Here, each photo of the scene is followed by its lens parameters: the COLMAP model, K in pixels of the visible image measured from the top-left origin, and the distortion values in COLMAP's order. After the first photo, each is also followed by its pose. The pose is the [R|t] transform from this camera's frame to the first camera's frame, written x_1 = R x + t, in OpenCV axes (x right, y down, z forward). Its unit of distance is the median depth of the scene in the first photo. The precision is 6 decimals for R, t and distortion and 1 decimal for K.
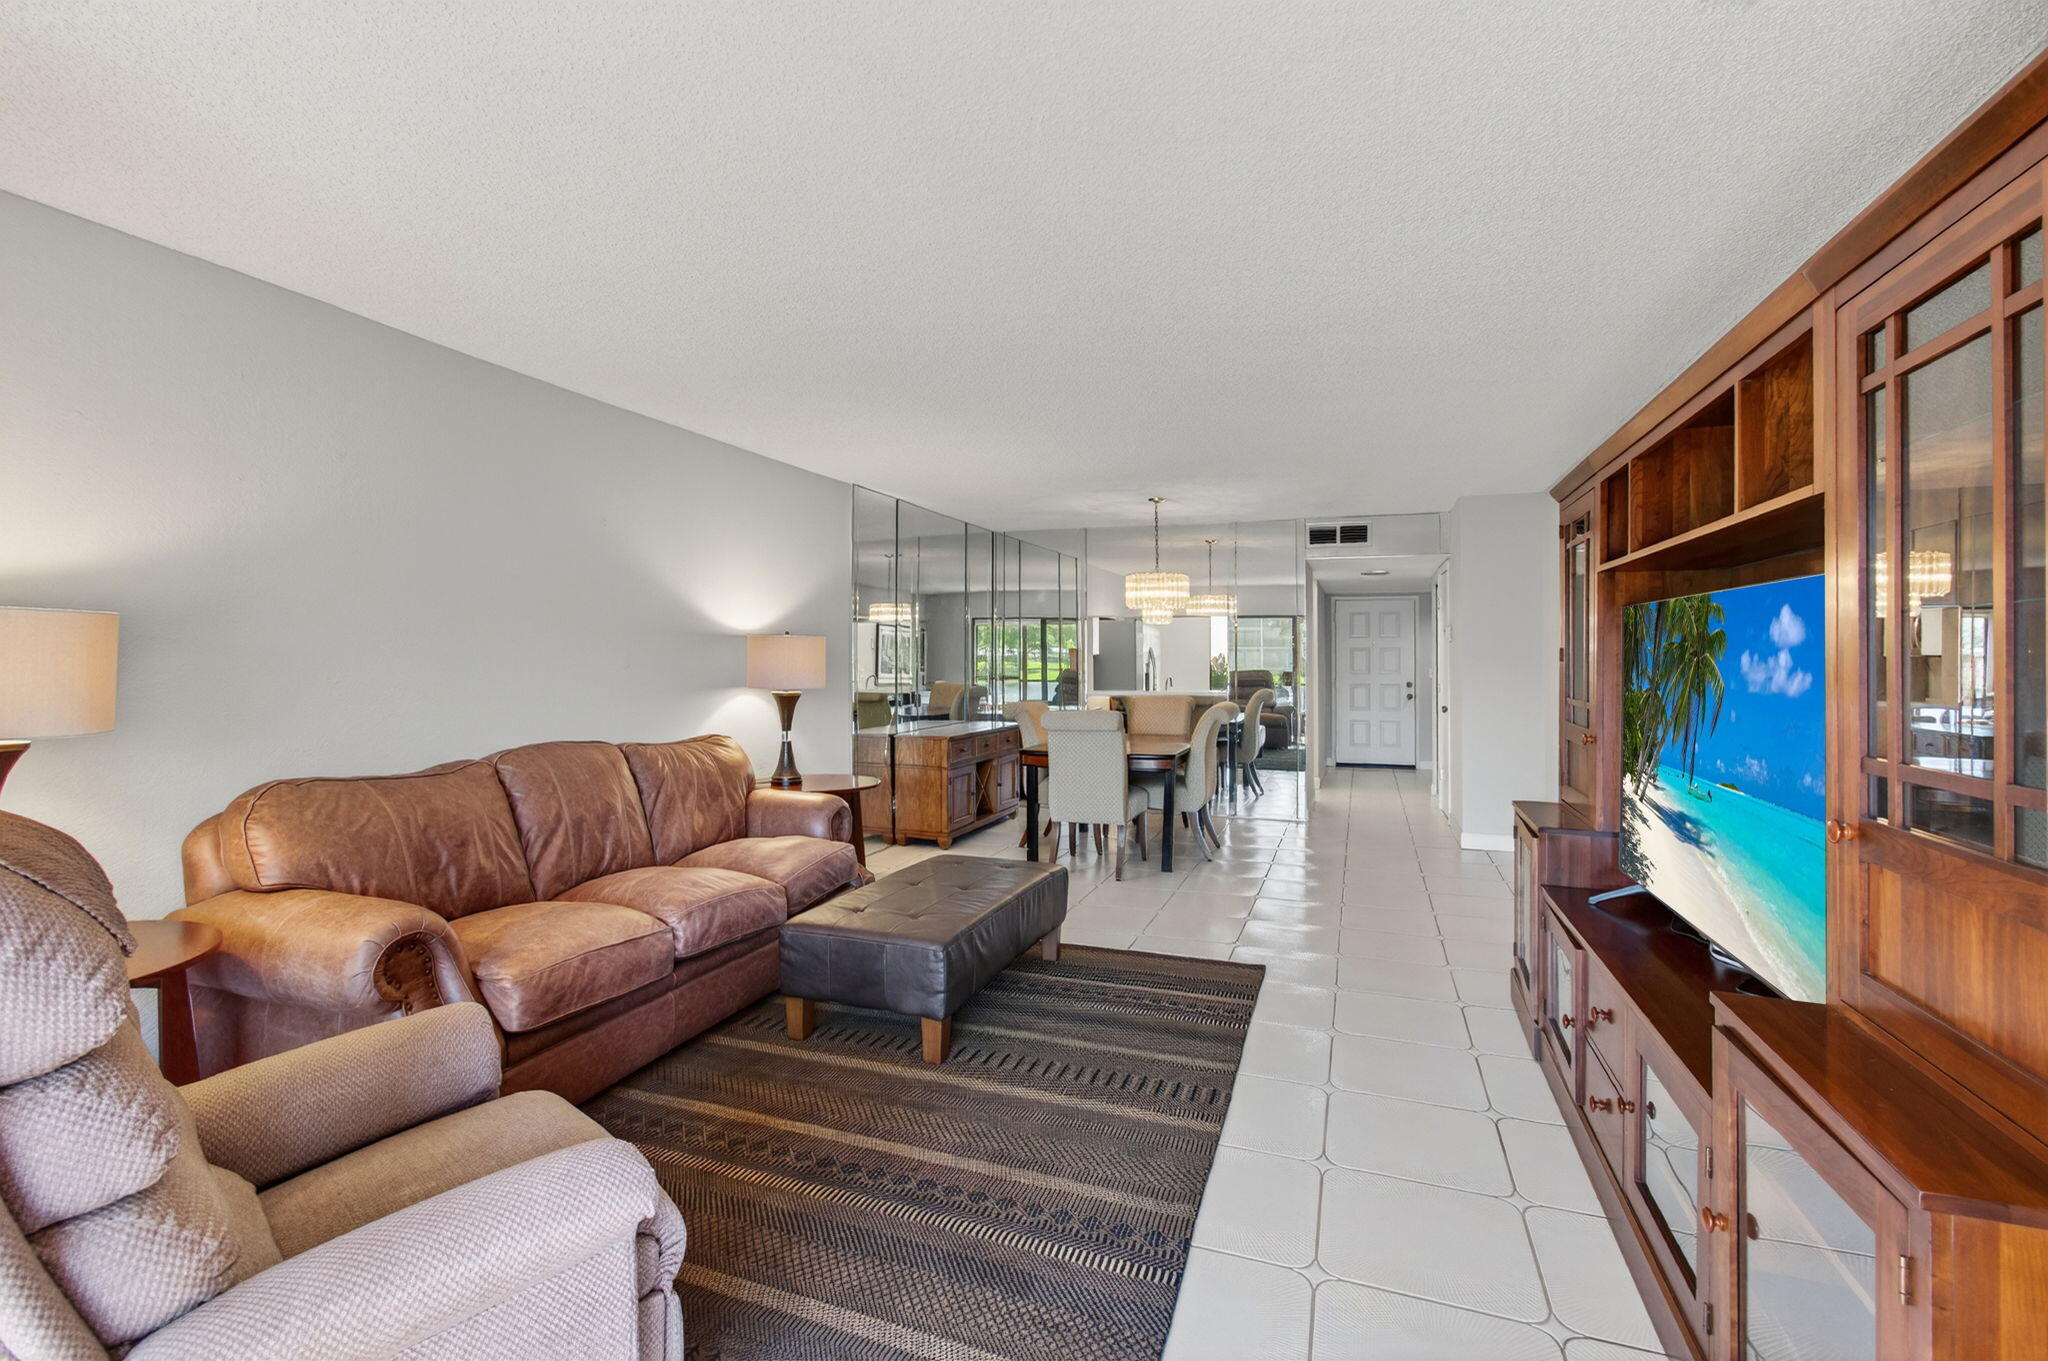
lens RADIAL K [[920.9, 0, 1002.6], [0, 920.9, 642.4], [0, 0, 1]] dist [0.001898, 0.001229]
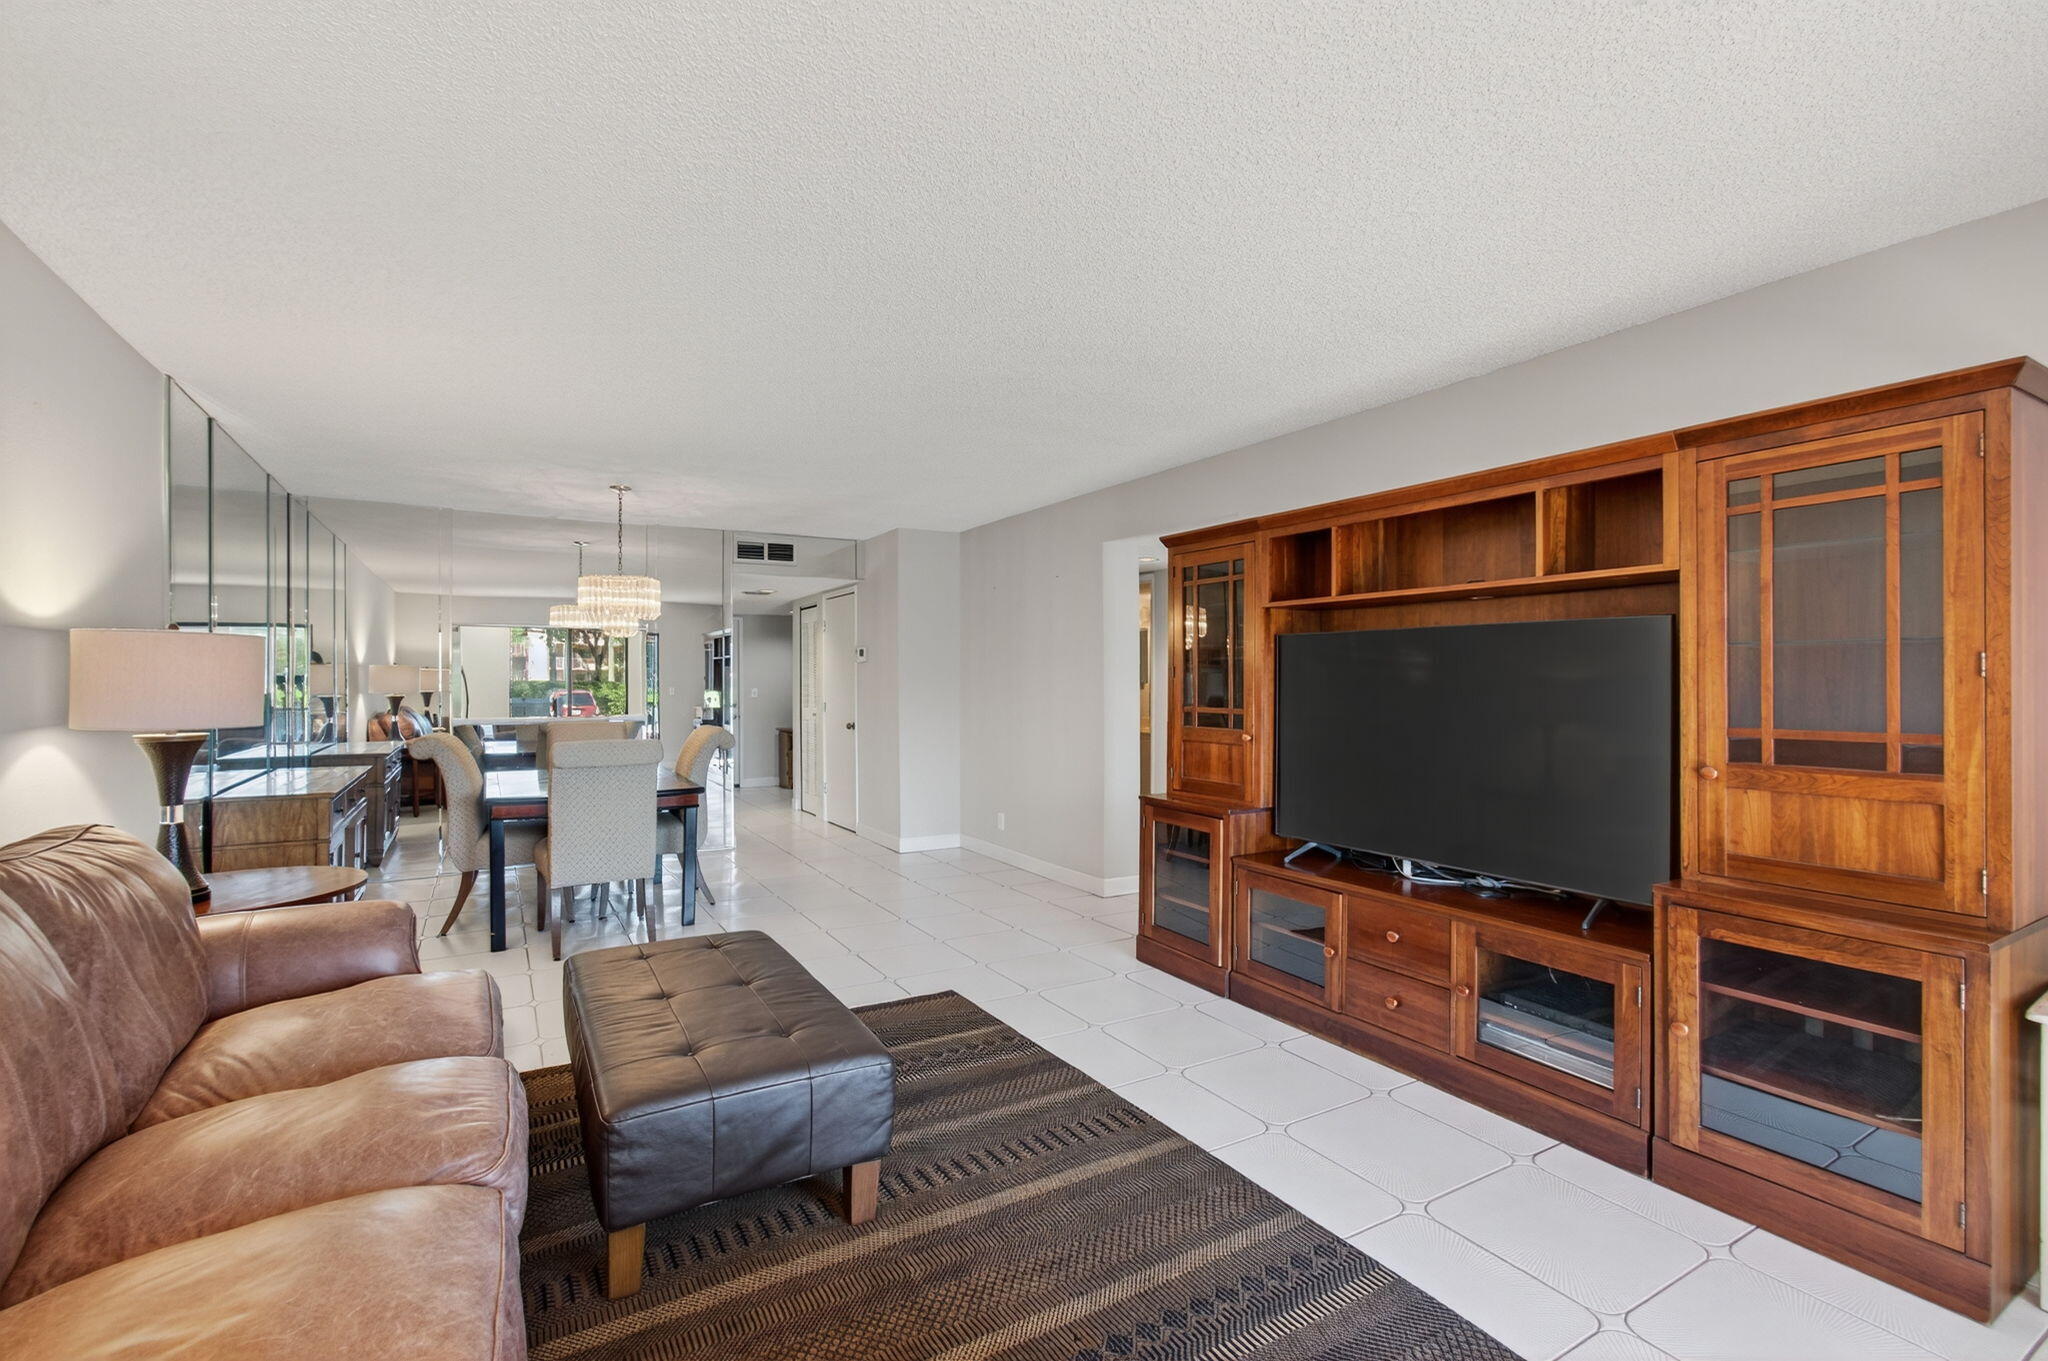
lens RADIAL K [[920.9, 0, 1016.8], [0, 920.9, 673.8], [0, 0, 1]] dist [0.001898, 0.001229]
pose [[0.624941, 0.005947, 0.780649, -0.572449], [-0.012518, 0.999919, 0.002405, 0.017409], [-0.780572, -0.011275, 0.624965, 0.449137]]
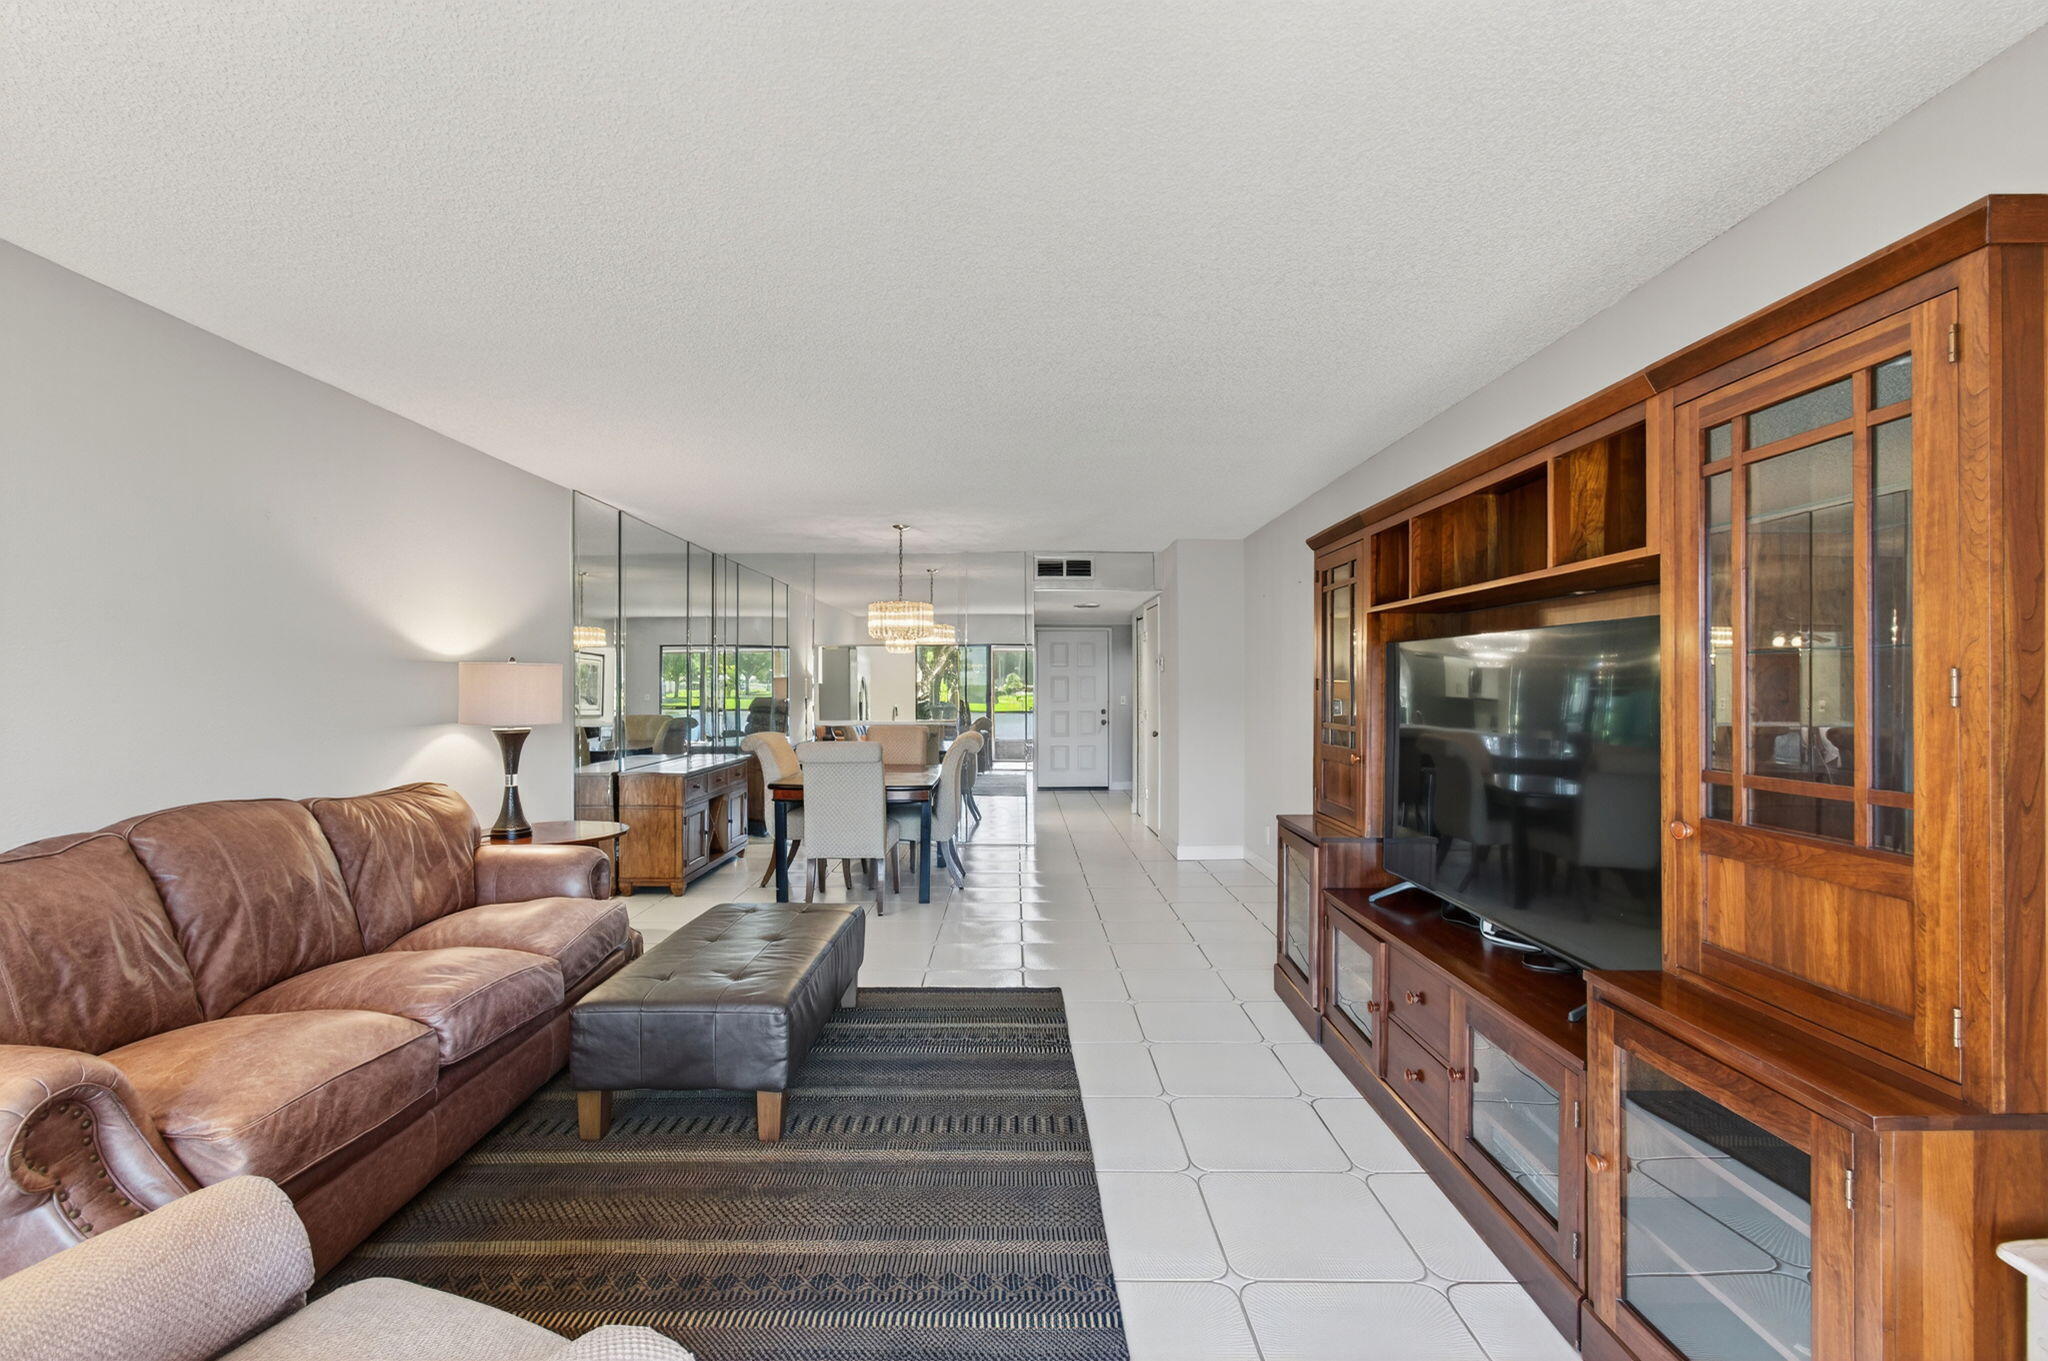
lens RADIAL K [[920.9, 0, 1011.5], [0, 920.9, 676.0], [0, 0, 1]] dist [0.001898, 0.001229]
pose [[0.934400, 0.002805, 0.356214, -0.176743], [-0.005030, 0.999973, 0.005321, -0.001626], [-0.356190, -0.006764, 0.934389, 0.080524]]
